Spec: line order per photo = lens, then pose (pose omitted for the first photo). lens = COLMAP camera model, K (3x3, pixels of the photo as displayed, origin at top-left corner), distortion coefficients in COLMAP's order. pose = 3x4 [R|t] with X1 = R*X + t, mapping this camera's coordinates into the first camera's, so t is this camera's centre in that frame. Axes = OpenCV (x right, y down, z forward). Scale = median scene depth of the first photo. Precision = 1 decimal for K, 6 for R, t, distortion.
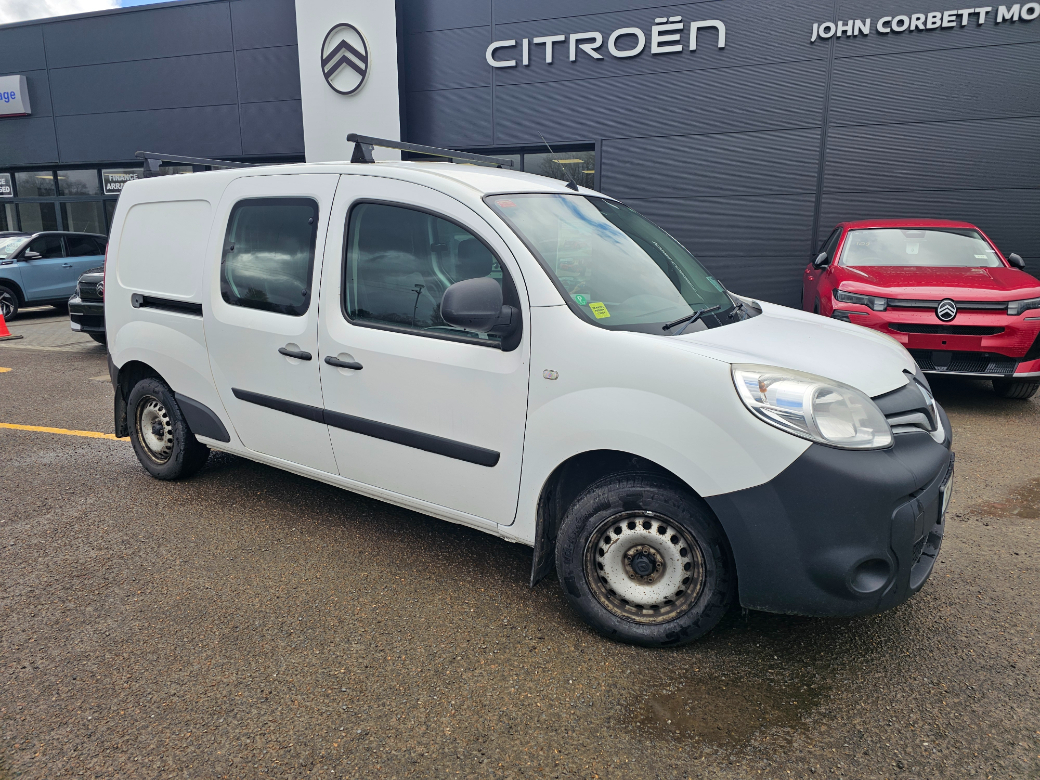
lens RADIAL K [[705.7, 0, 520.6], [0, 705.7, 372.1], [0, 0, 1]] dist [0.069763, -0.038027]
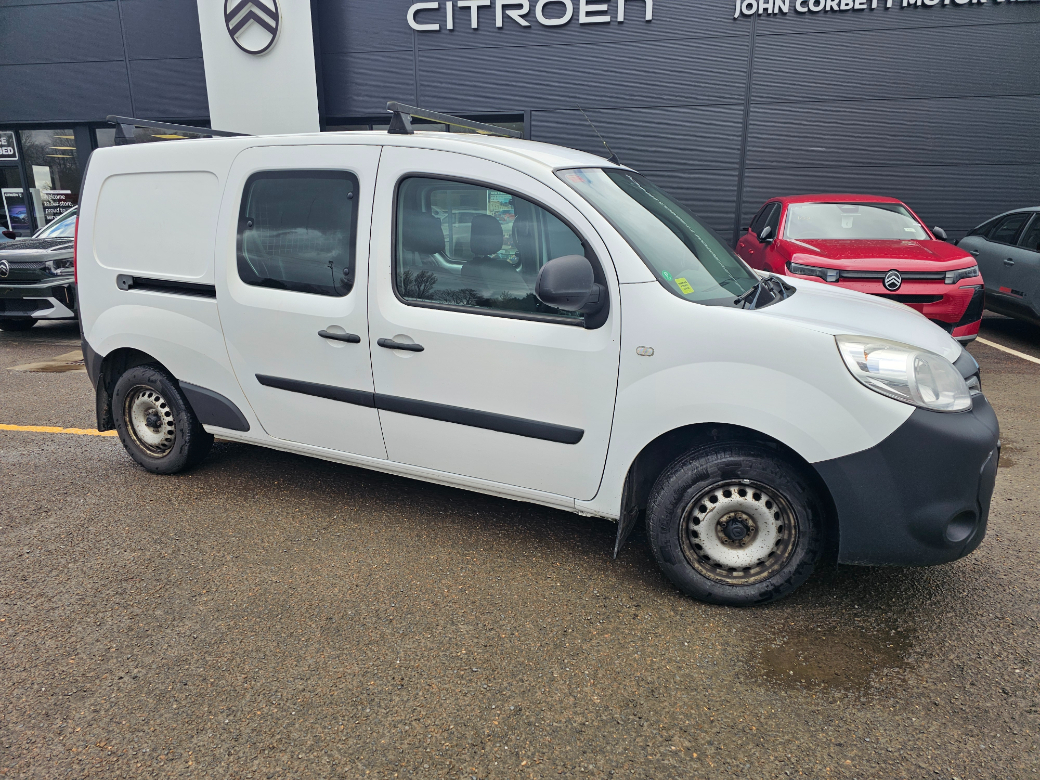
lens RADIAL K [[701.5, 0, 525.3], [0, 701.5, 390.4], [0, 0, 1]] dist [0.082458, -0.061477]
pose [[0.989203, -0.035742, 0.142126, -0.183358], [0.027079, 0.997682, 0.062424, -0.005239], [-0.144028, -0.057901, 0.987878, 0.016968]]
